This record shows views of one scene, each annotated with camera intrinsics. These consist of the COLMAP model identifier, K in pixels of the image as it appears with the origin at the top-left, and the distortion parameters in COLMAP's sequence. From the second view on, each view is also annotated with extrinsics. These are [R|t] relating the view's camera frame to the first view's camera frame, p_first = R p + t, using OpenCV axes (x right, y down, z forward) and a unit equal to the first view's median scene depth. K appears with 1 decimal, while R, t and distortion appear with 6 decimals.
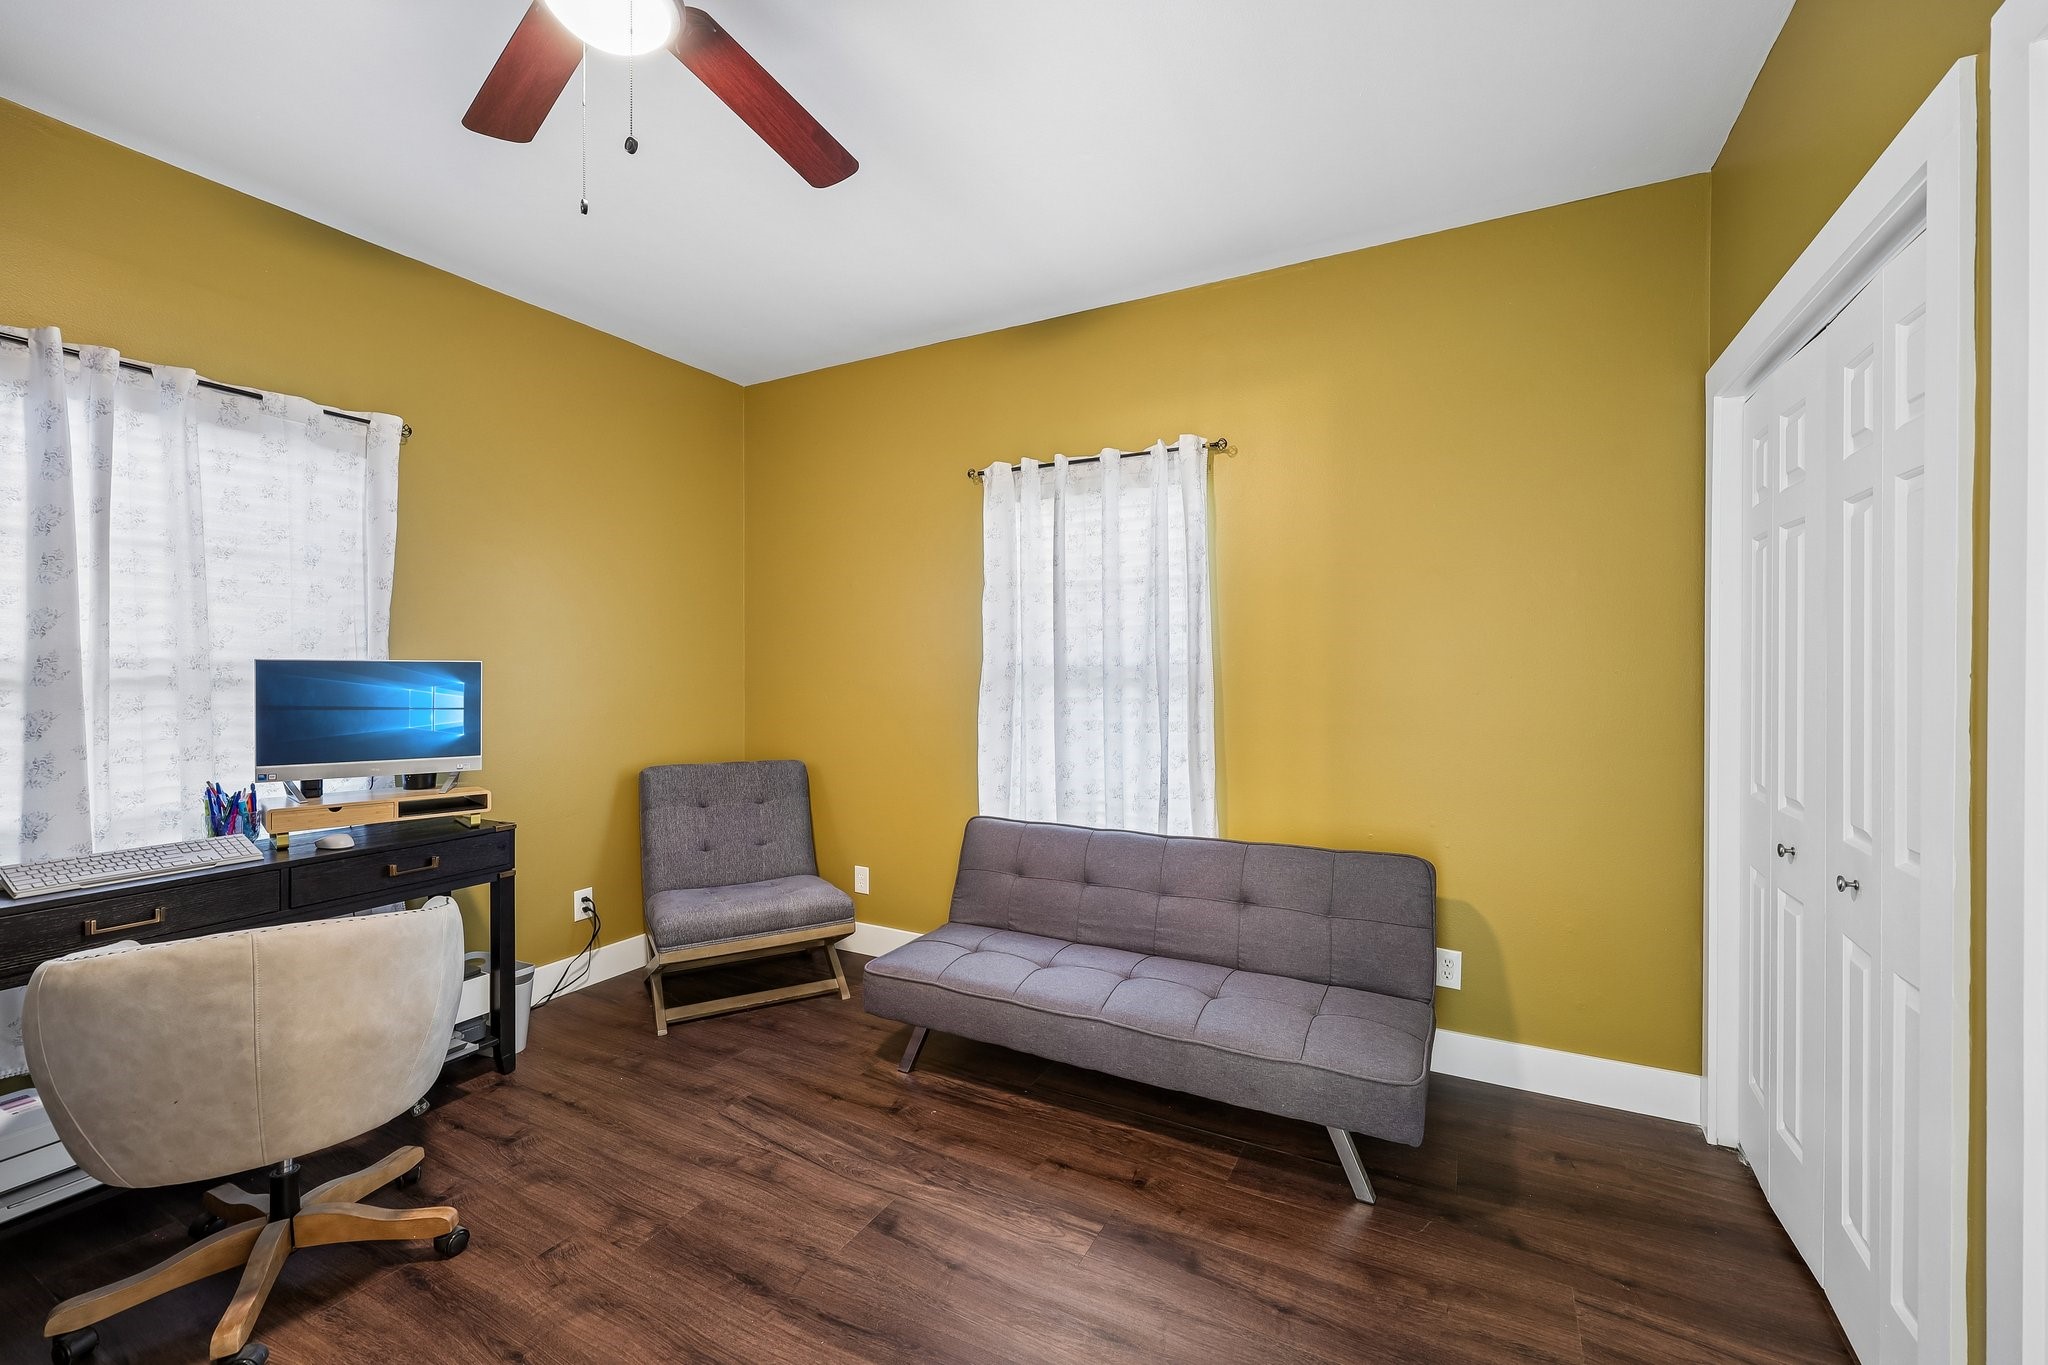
lens RADIAL K [[833.5, 0, 1033.1], [0, 833.5, 678.8], [0, 0, 1]] dist [-0.001071, 0.000507]
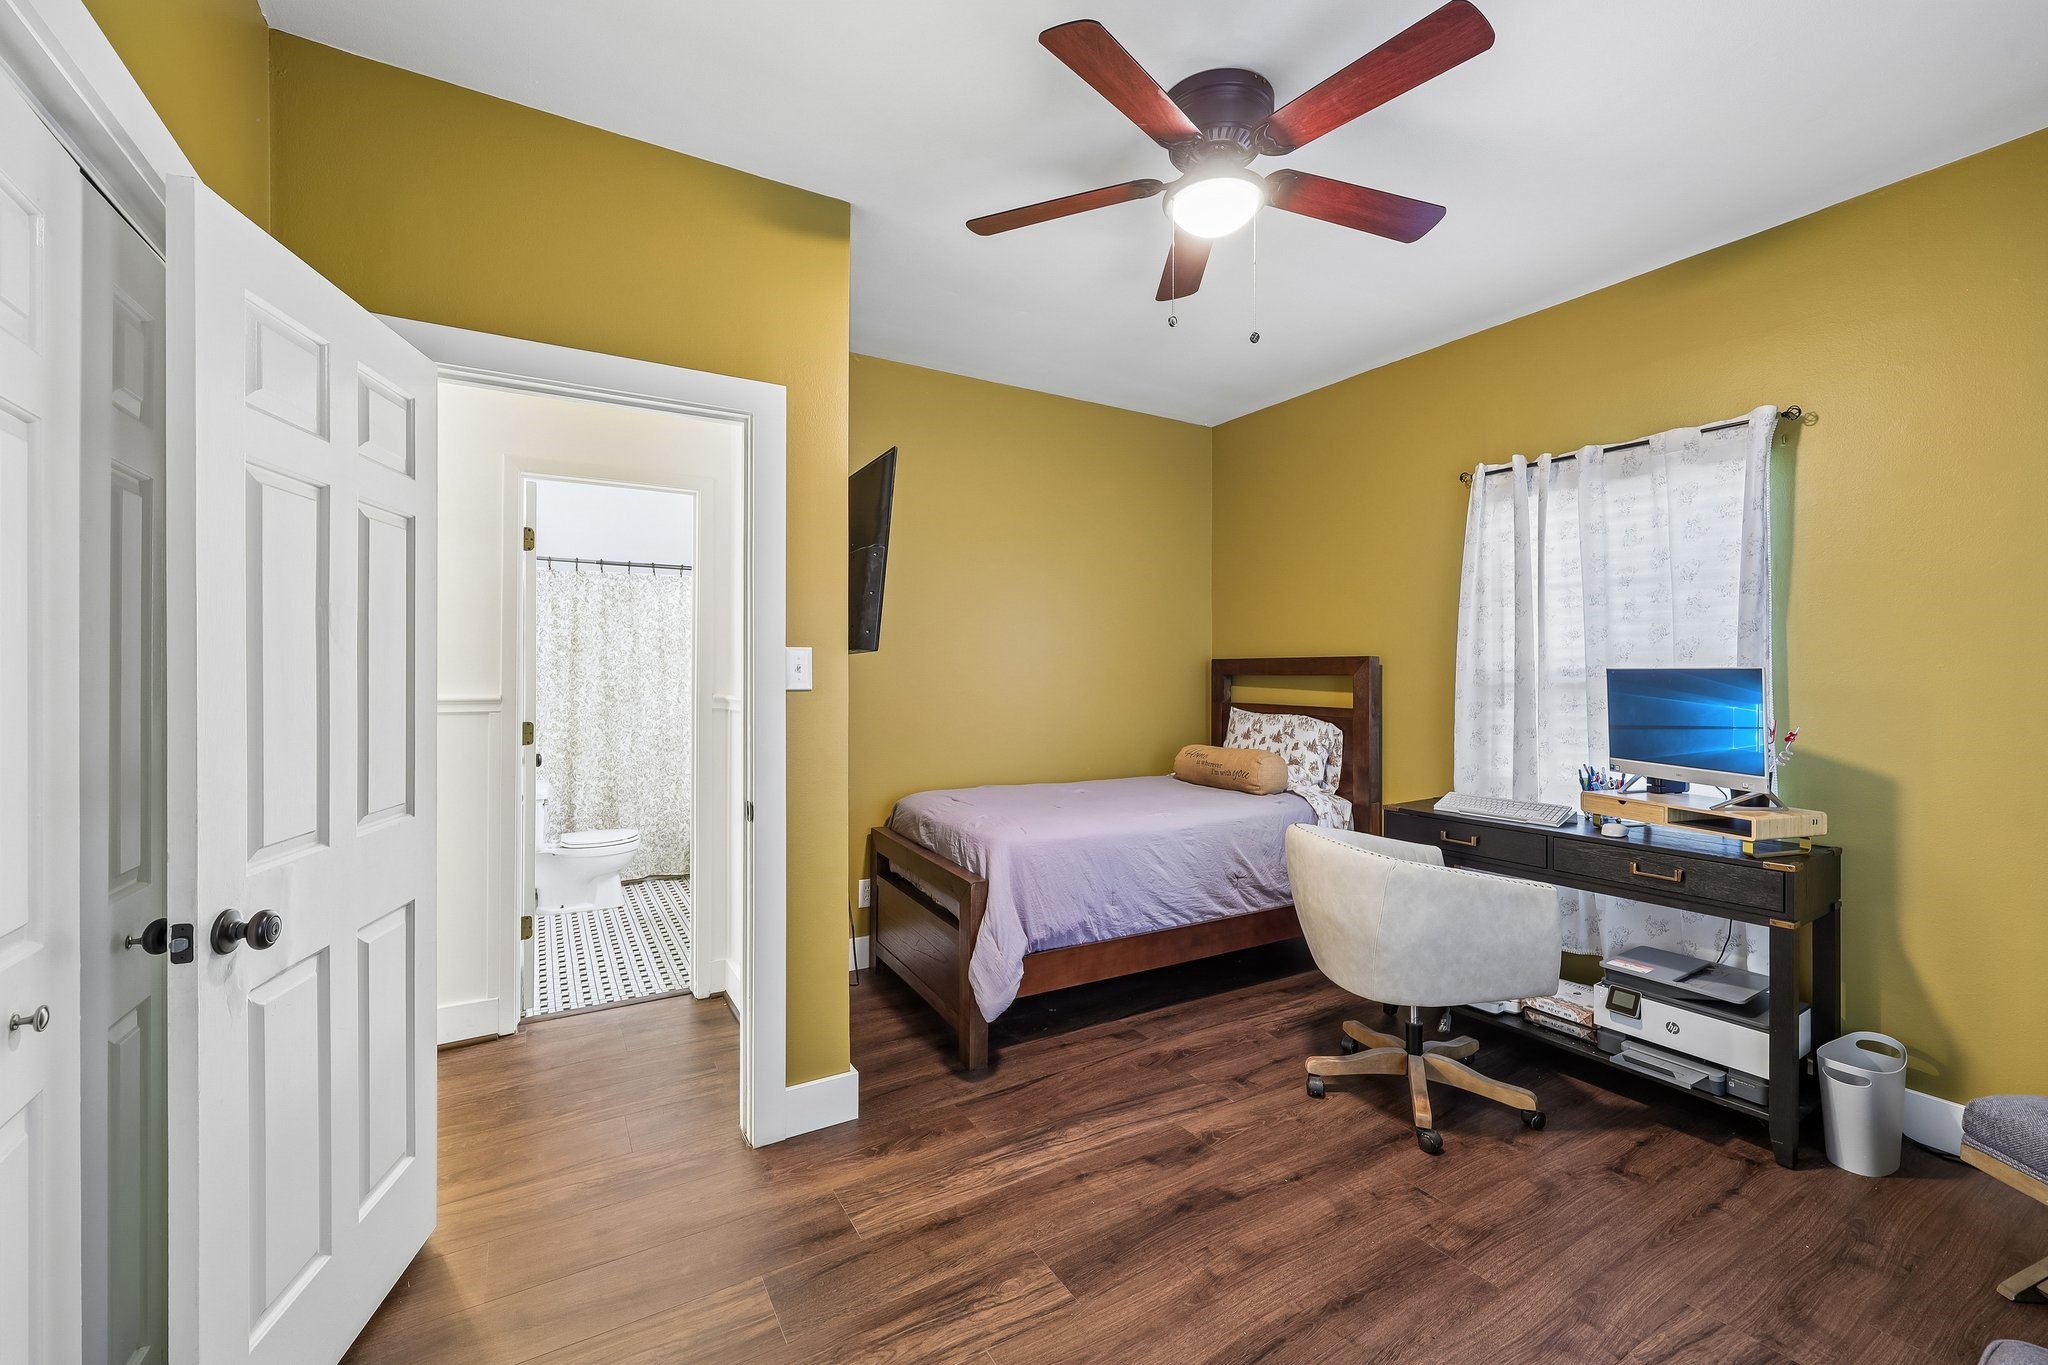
lens RADIAL K [[833.5, 0, 1032.7], [0, 833.5, 676.1], [0, 0, 1]] dist [-0.001071, 0.000507]
pose [[-0.516321, 0.001236, -0.856394, 0.532462], [-0.007634, 0.999953, 0.006046, -0.013499], [0.856361, 0.009659, -0.516287, 0.906007]]
